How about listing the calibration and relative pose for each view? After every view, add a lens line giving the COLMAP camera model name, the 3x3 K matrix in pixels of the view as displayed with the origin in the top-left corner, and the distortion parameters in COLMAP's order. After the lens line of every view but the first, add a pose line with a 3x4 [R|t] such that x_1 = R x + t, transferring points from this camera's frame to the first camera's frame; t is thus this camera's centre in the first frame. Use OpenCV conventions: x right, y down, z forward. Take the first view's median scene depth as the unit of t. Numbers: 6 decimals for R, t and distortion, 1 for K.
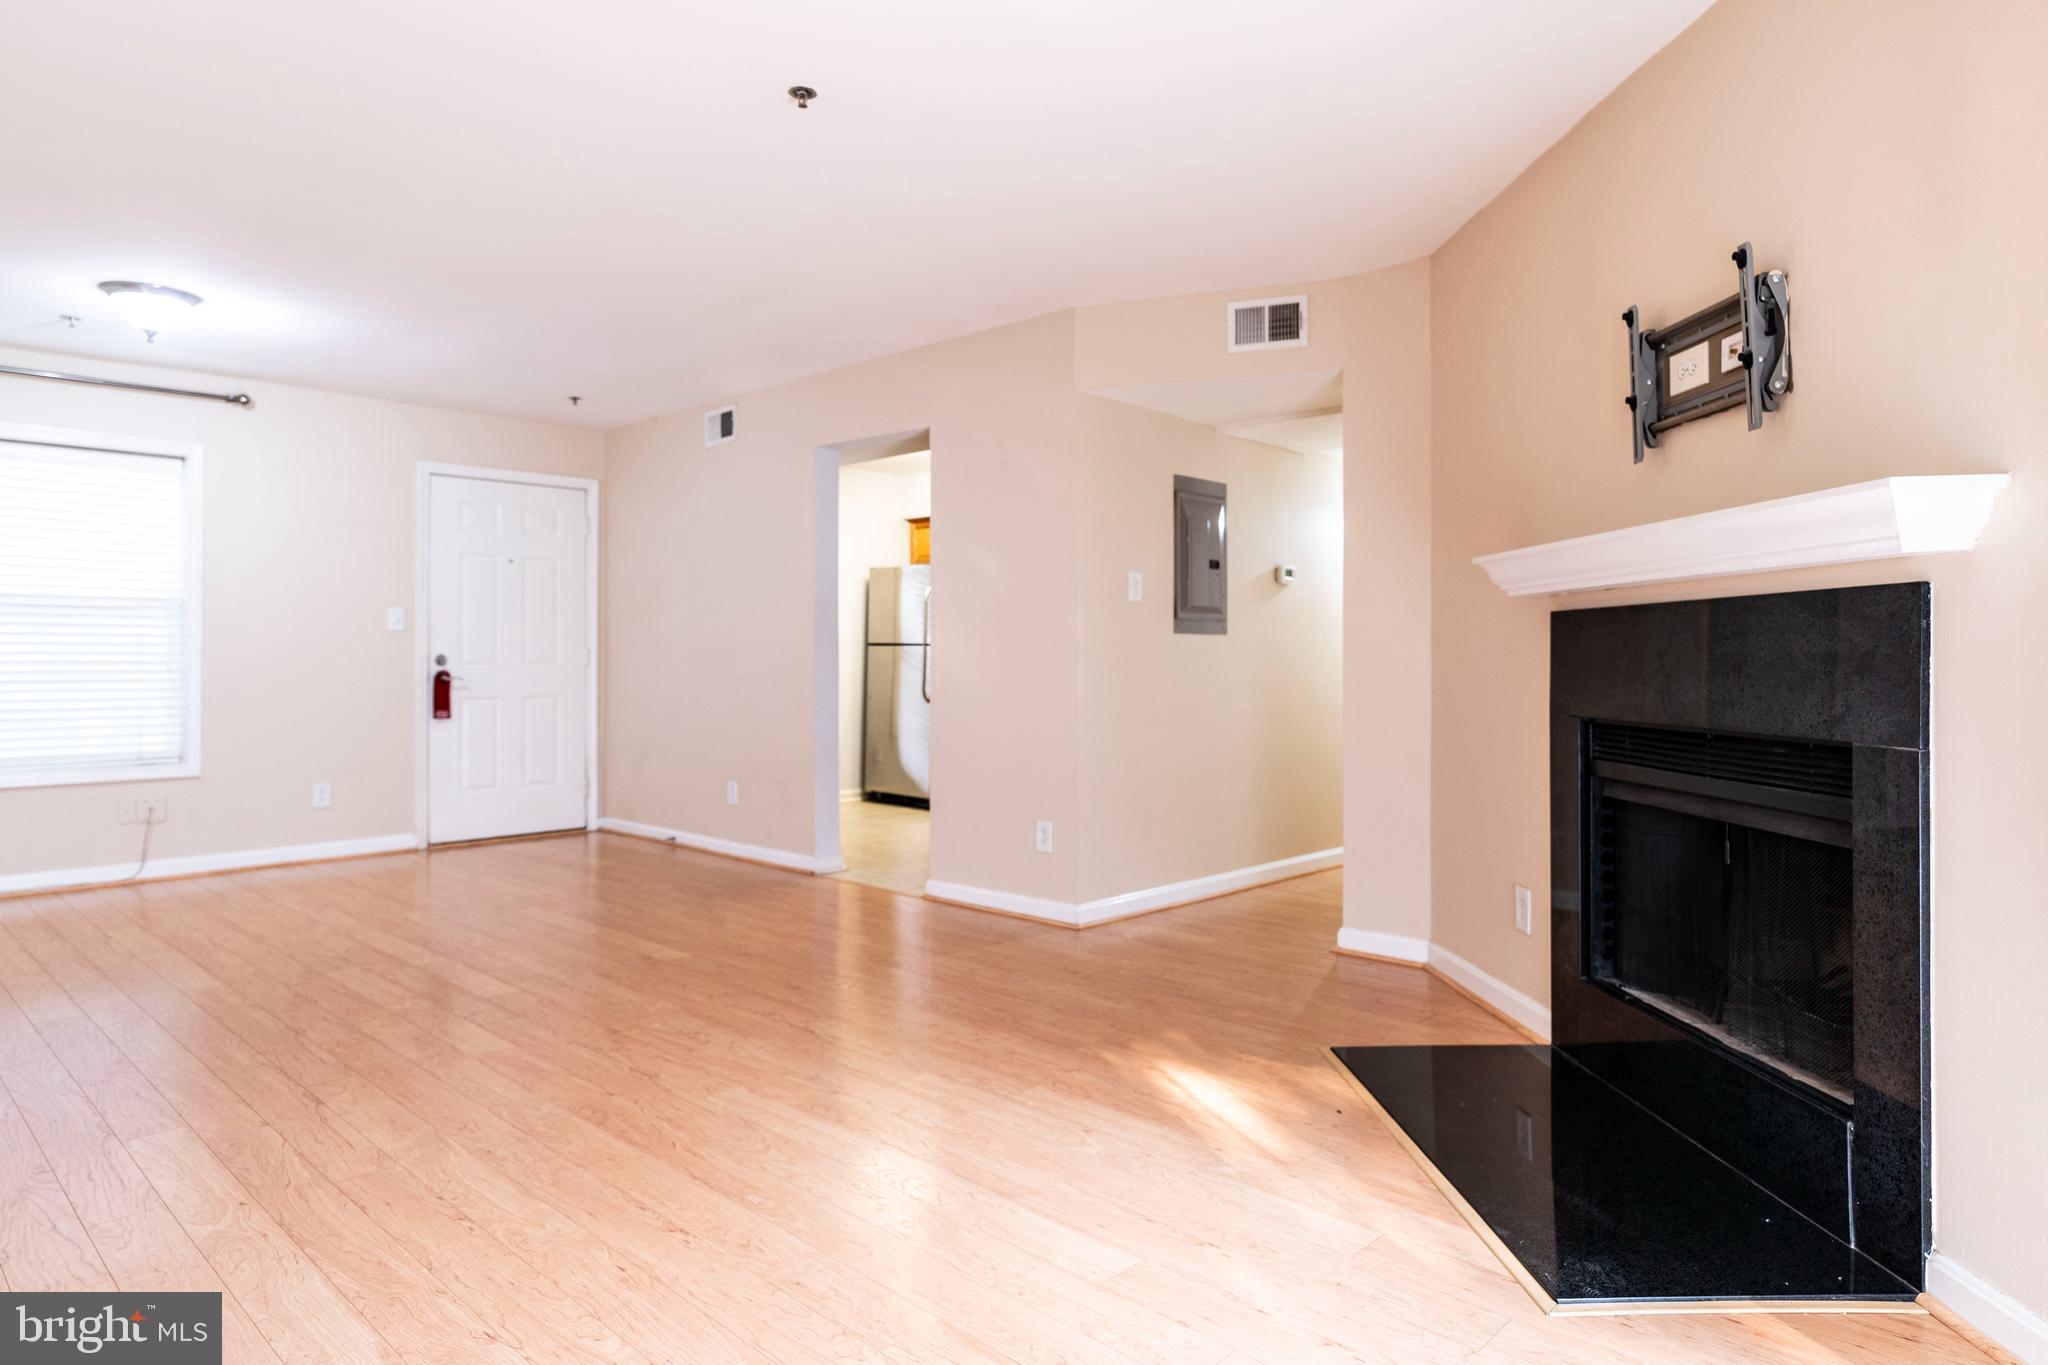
lens RADIAL K [[1206.5, 0, 1025.3], [0, 1206.5, 654.2], [0, 0, 1]] dist [-0.002584, -0.000664]
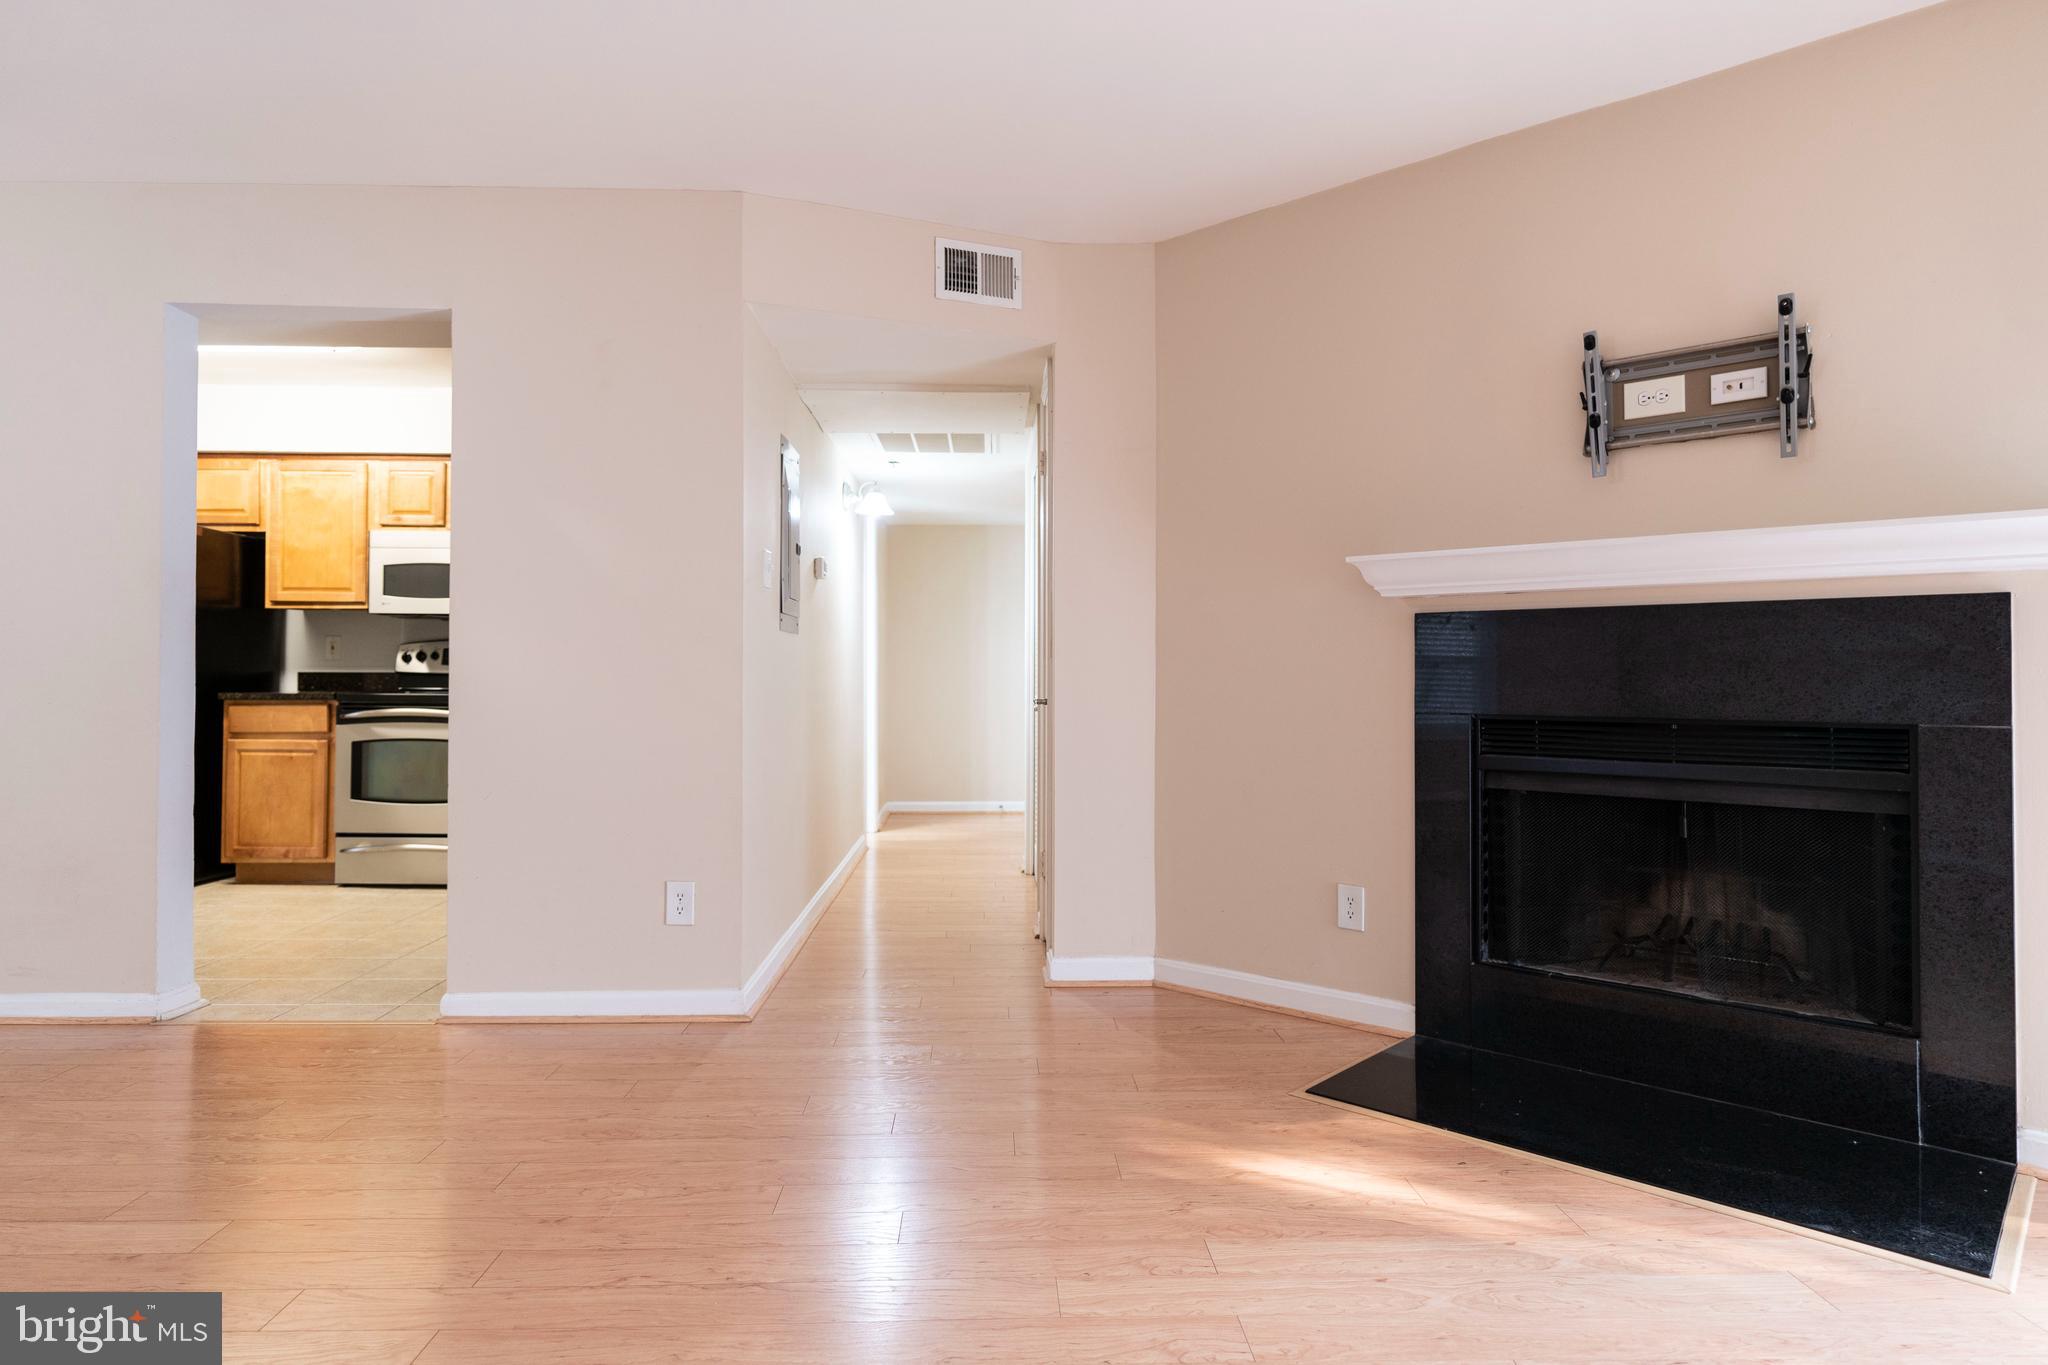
lens RADIAL K [[1180.2, 0, 1015.4], [0, 1180.2, 660.1], [0, 0, 1]] dist [-0.005423, 0.001322]
pose [[0.706708, 0.010867, 0.707422, -0.504376], [-0.004279, 0.999929, -0.011086, 0.016712], [-0.707493, 0.004808, 0.706704, 0.515906]]
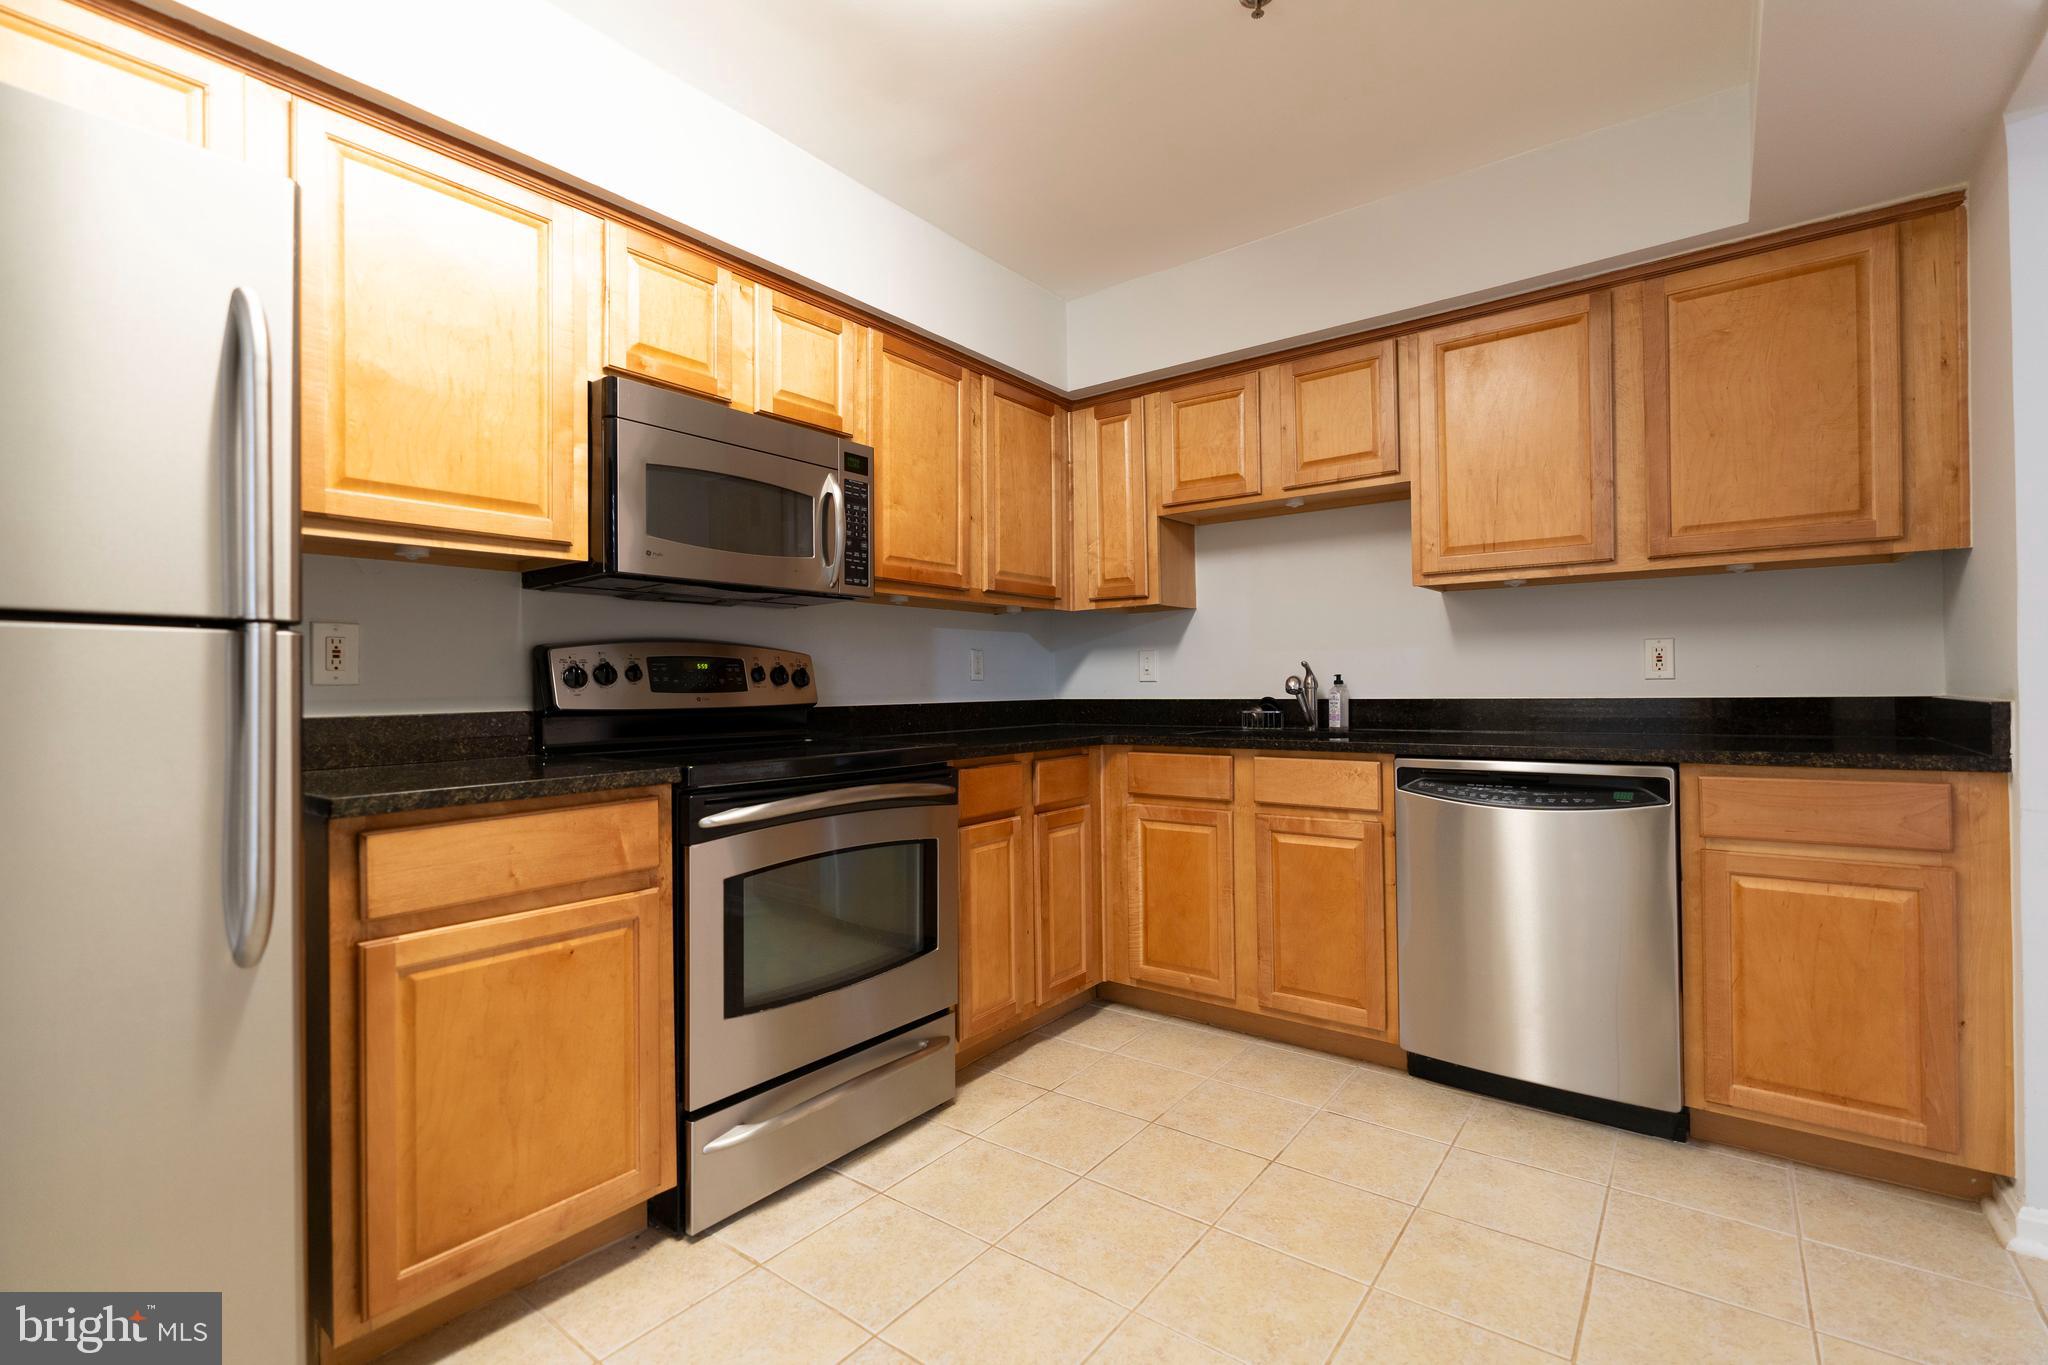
lens RADIAL K [[919.4, 0, 1017.8], [0, 919.4, 682.9], [0, 0, 1]] dist [-0.003353, -0.000175]
pose [[-0.101505, -0.000447, 0.994835, -0.542379], [0.010275, 0.999946, 0.001498, 0.002943], [-0.994782, 0.010374, -0.101495, 2.208434]]
